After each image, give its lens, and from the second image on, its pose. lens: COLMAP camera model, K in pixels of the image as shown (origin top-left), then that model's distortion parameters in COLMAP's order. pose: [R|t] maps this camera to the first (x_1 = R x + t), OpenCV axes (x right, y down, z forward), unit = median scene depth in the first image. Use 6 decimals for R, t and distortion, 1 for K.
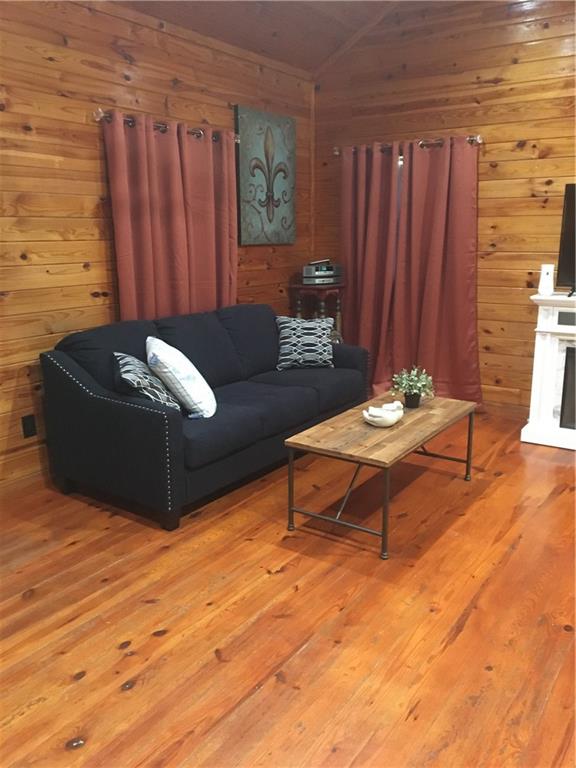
lens RADIAL K [[648.3, 0, 287.0], [0, 648.3, 383.0], [0, 0, 1]] dist [0.059462, -0.061227]
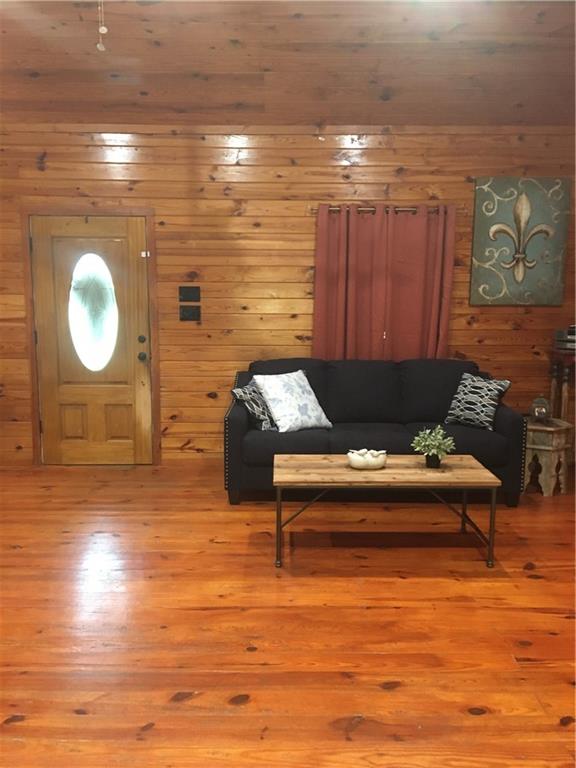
lens RADIAL K [[648.3, 0, 287.7], [0, 648.3, 380.9], [0, 0, 1]] dist [0.059462, -0.061227]
pose [[0.565057, 0.121307, -0.816085, 0.869479], [-0.194954, 0.980753, 0.010798, -0.060539], [0.801688, 0.152998, 0.577830, 0.230011]]
